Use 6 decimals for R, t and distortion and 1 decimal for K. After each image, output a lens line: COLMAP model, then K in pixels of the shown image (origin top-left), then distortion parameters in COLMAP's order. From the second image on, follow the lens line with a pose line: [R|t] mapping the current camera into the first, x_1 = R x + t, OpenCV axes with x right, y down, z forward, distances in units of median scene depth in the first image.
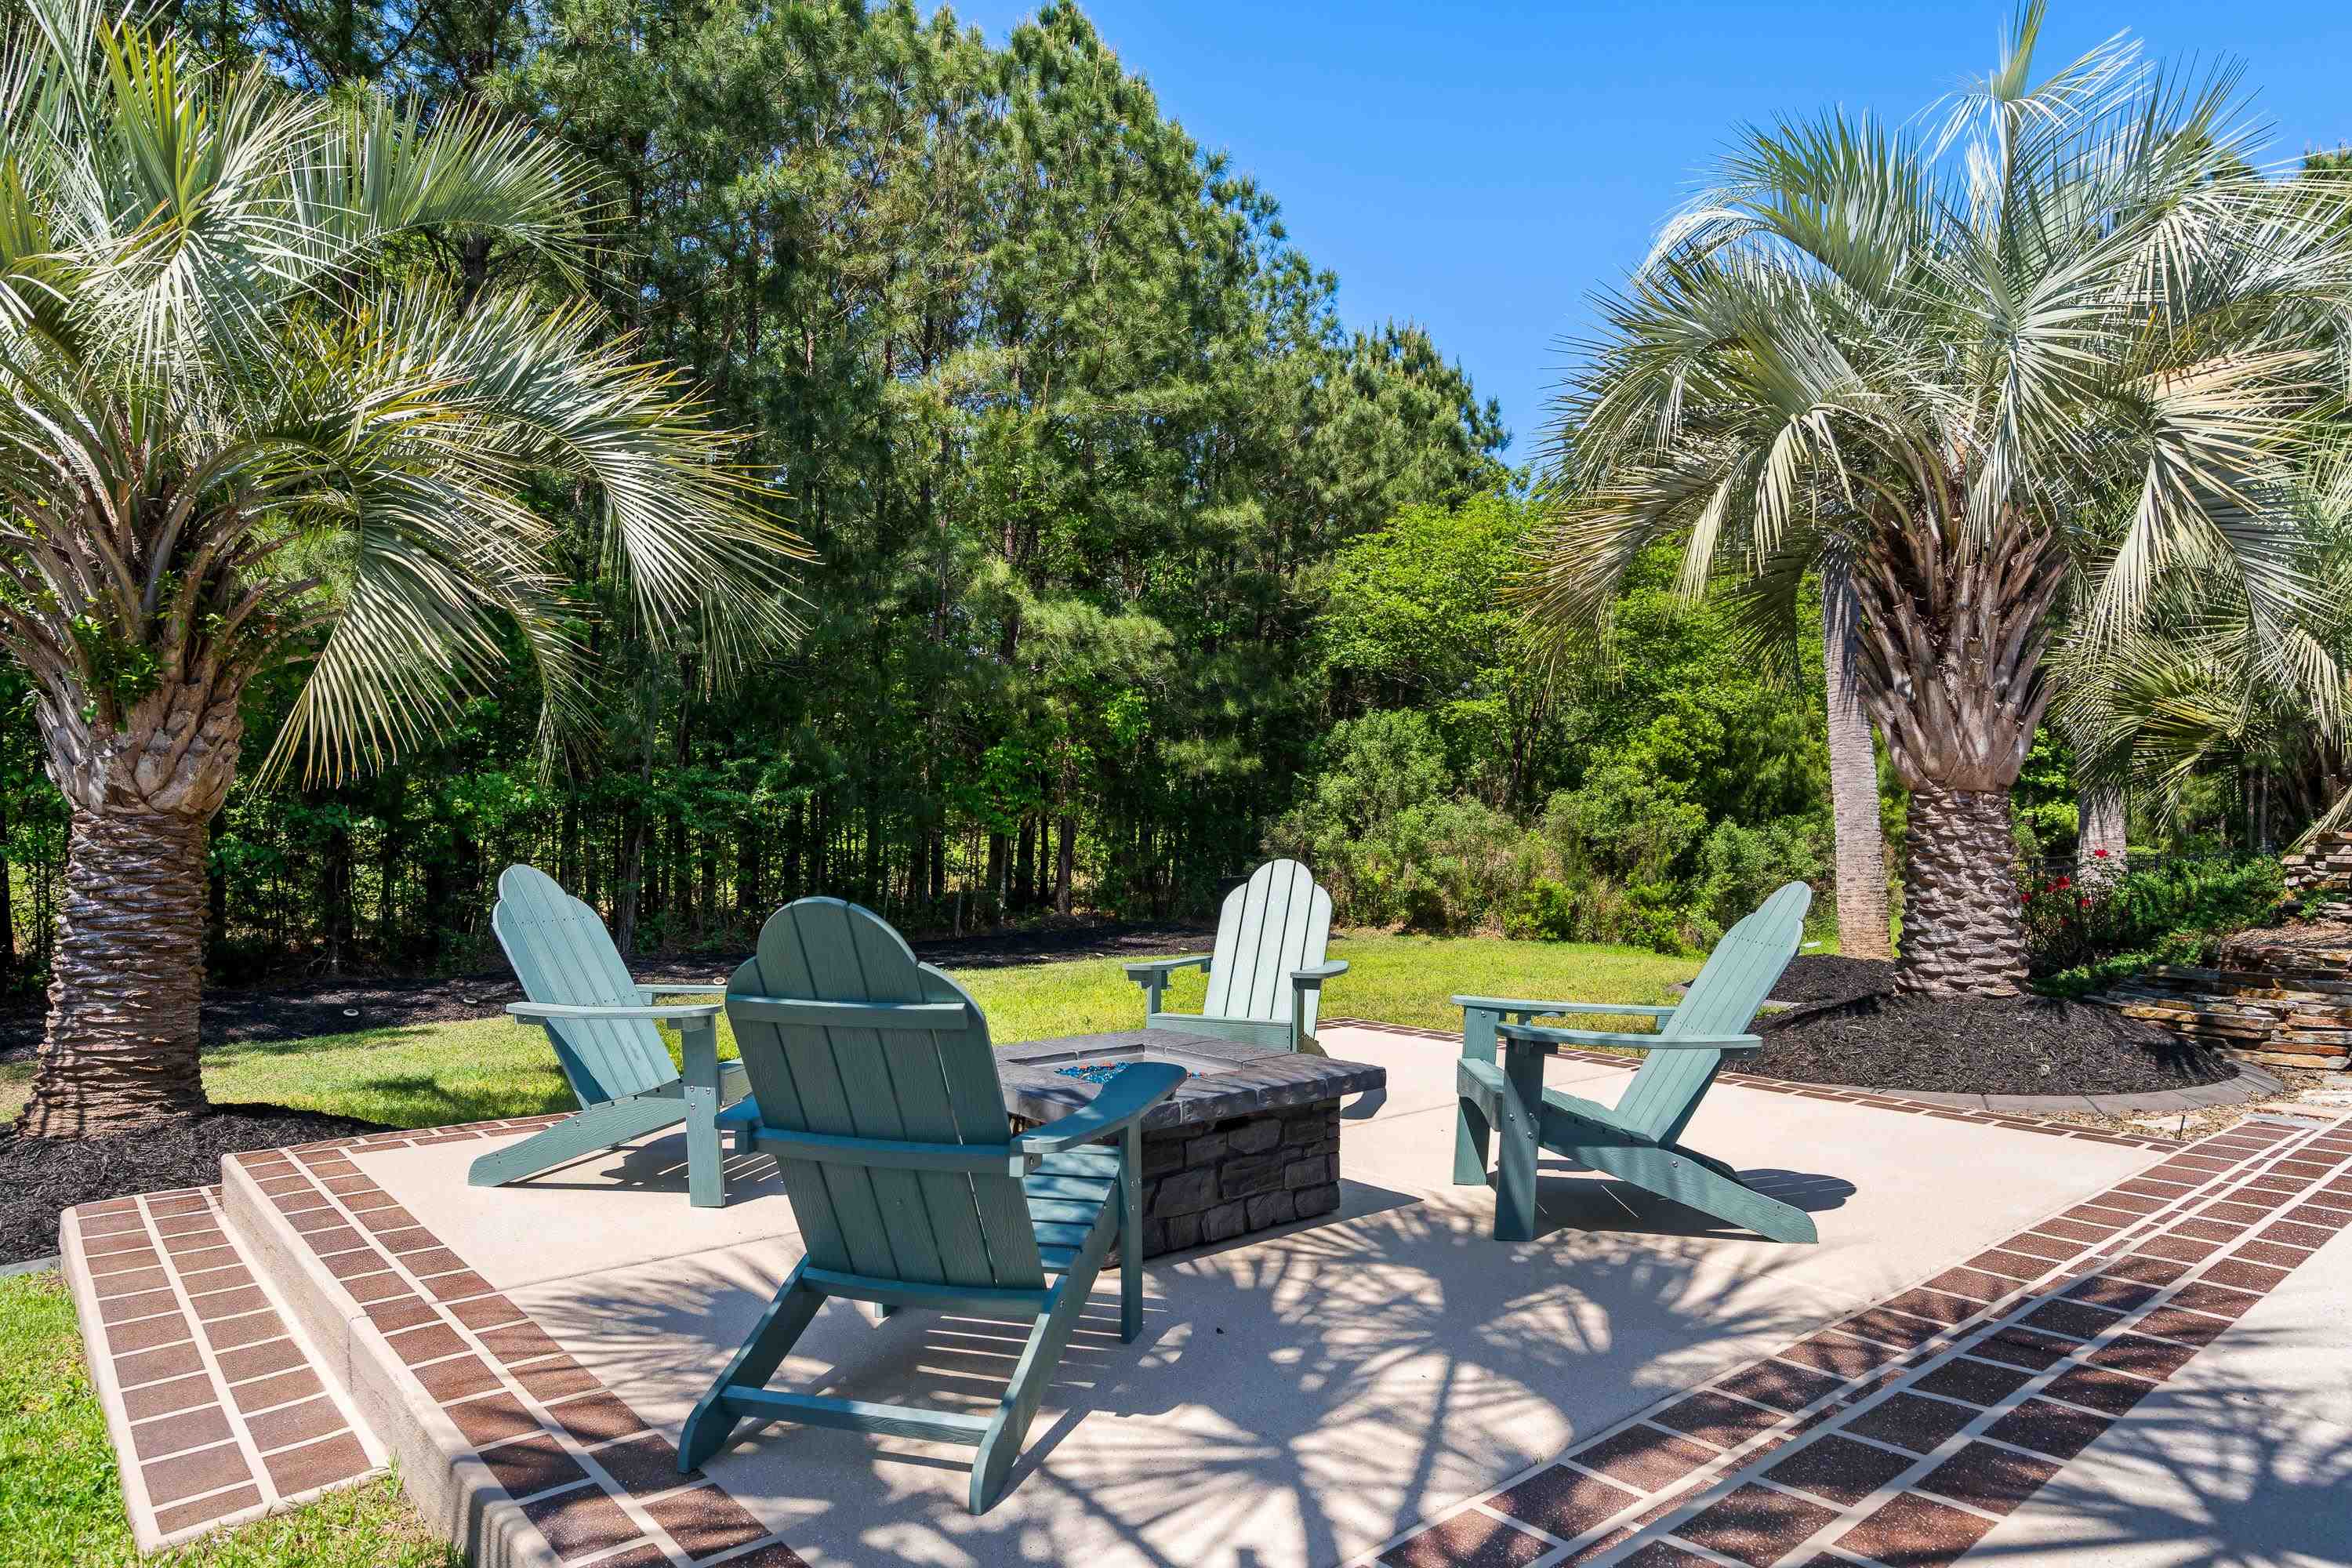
lens RADIAL K [[1333.8, 0, 1181.4], [0, 1333.8, 857.1], [0, 0, 1]] dist [0.012567, 0.001536]
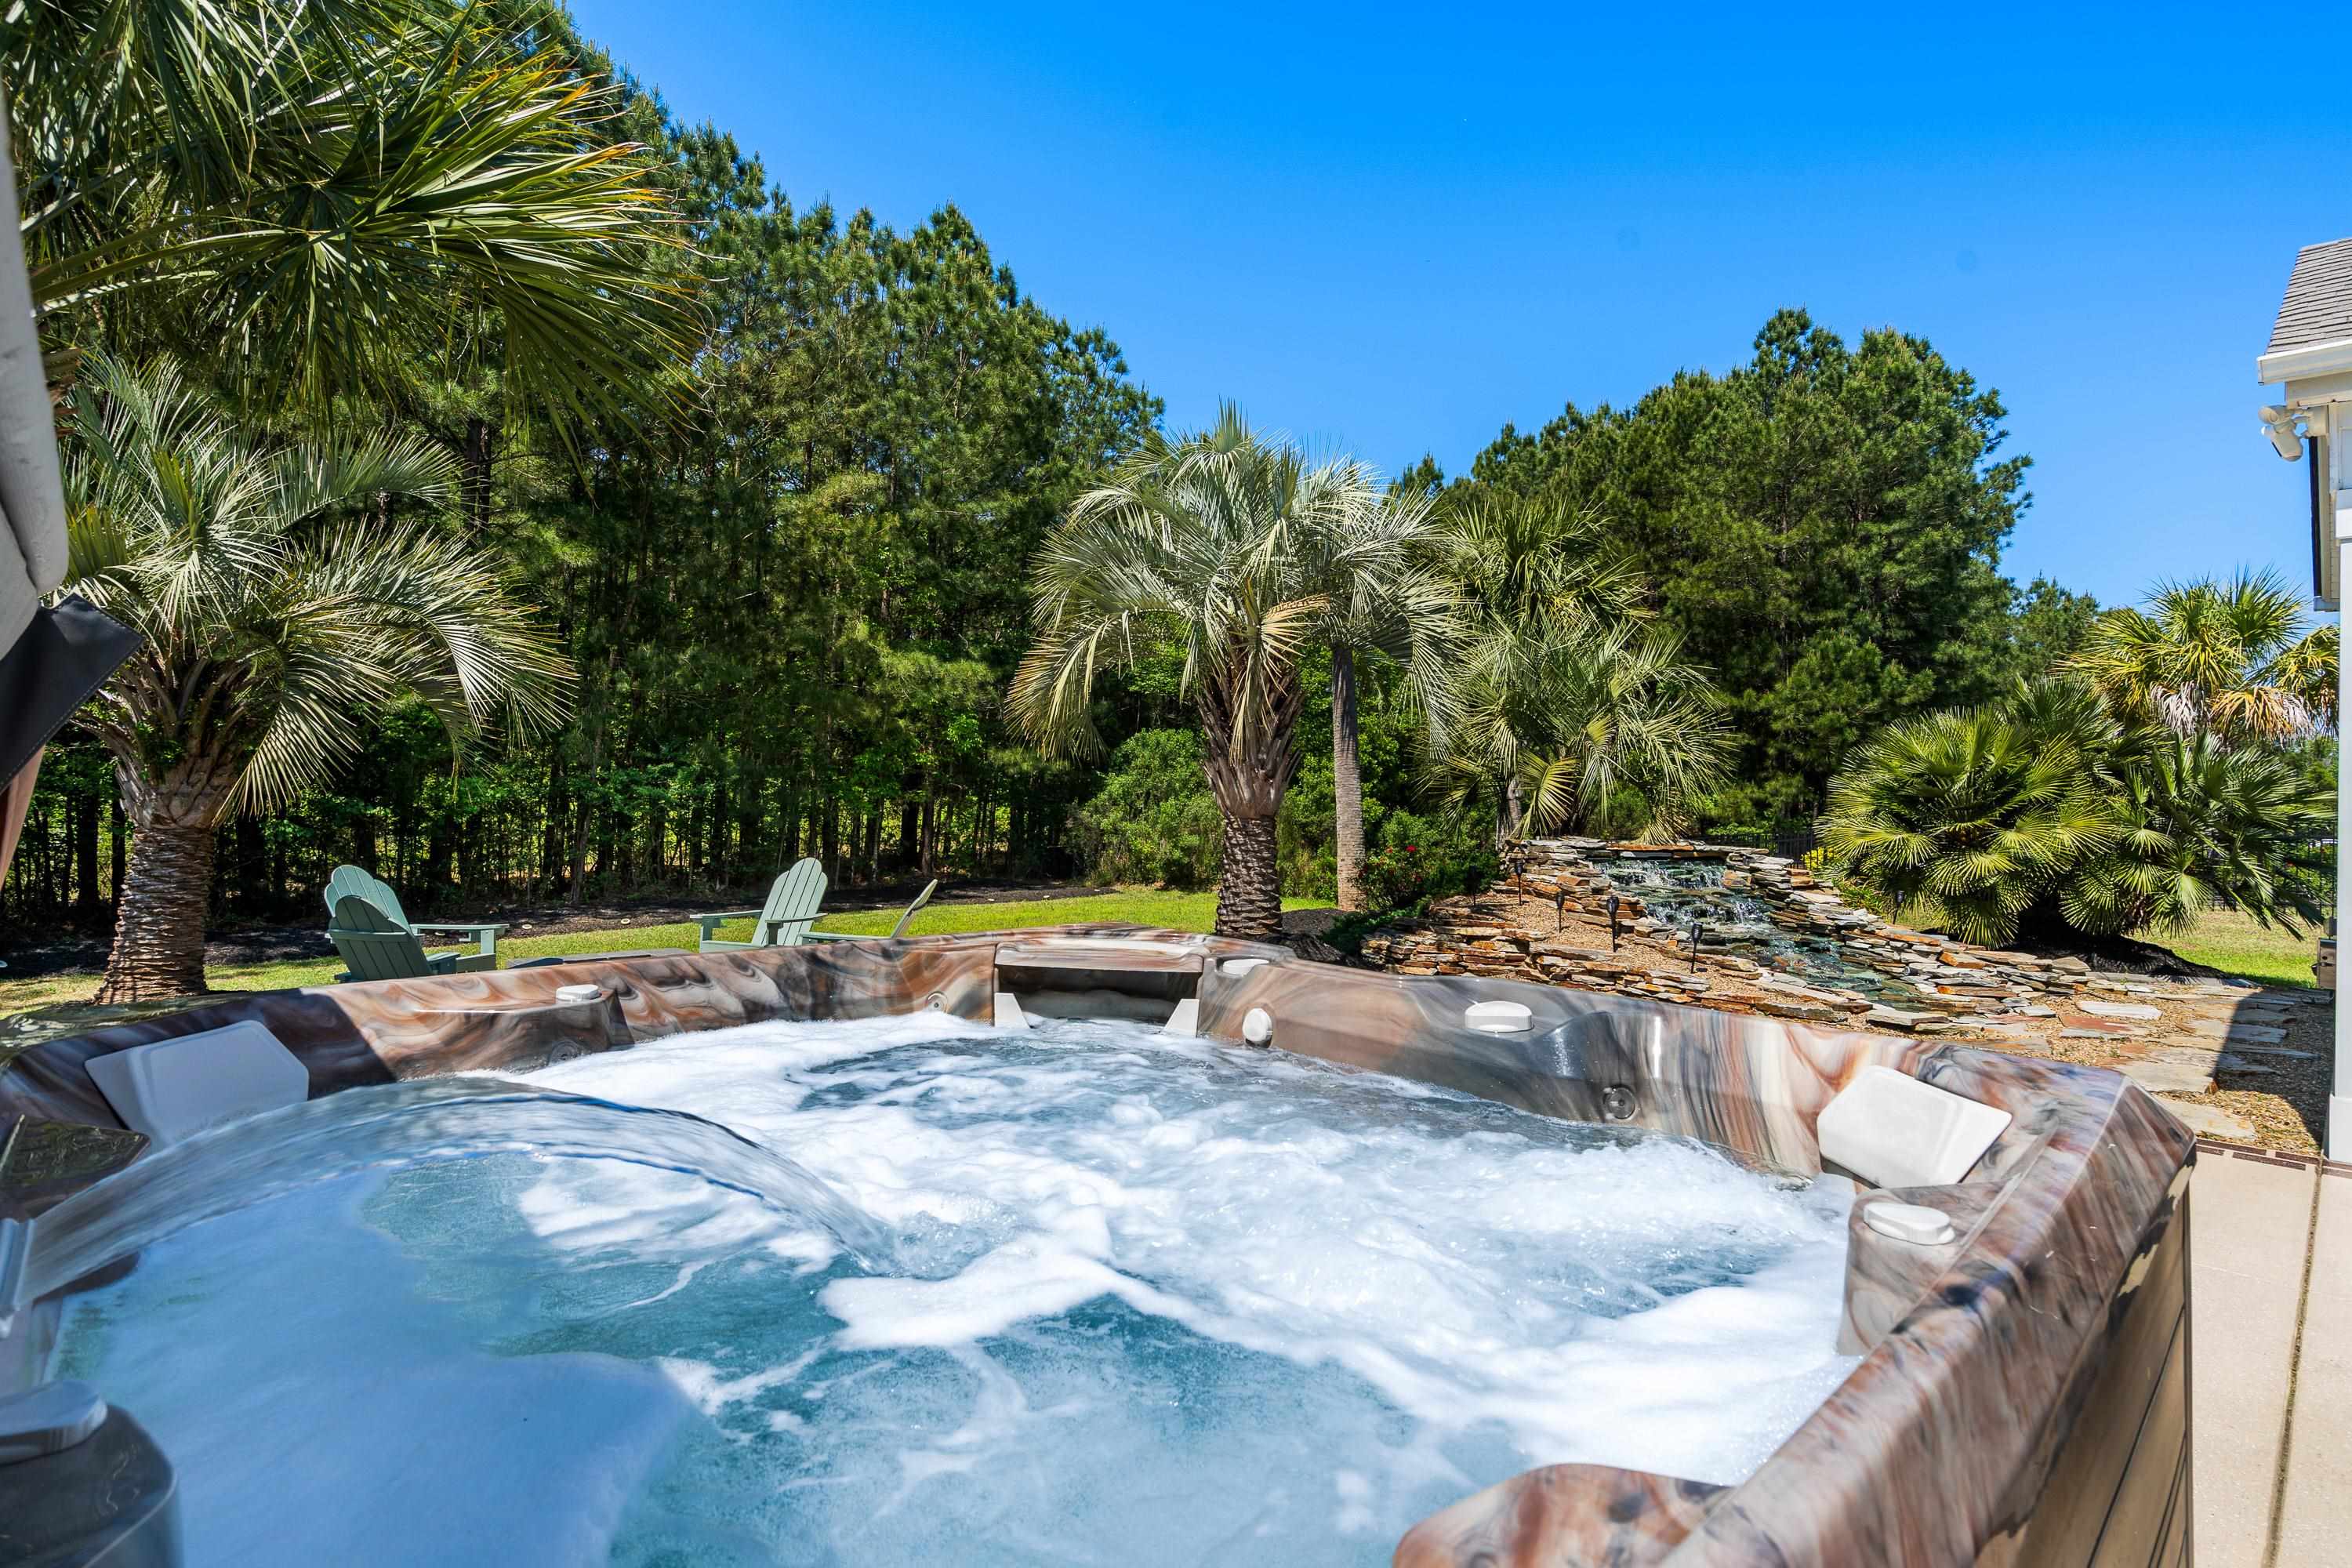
lens RADIAL K [[1077.2, 0, 1159.6], [0, 1077.2, 795.0], [0, 0, 1]] dist [0.002609, -0.000094]
pose [[0.999559, 0.008954, 0.028319, 0.149929], [-0.008240, 0.999648, -0.025203, -0.014920], [-0.028535, 0.024958, 0.999281, -0.144438]]
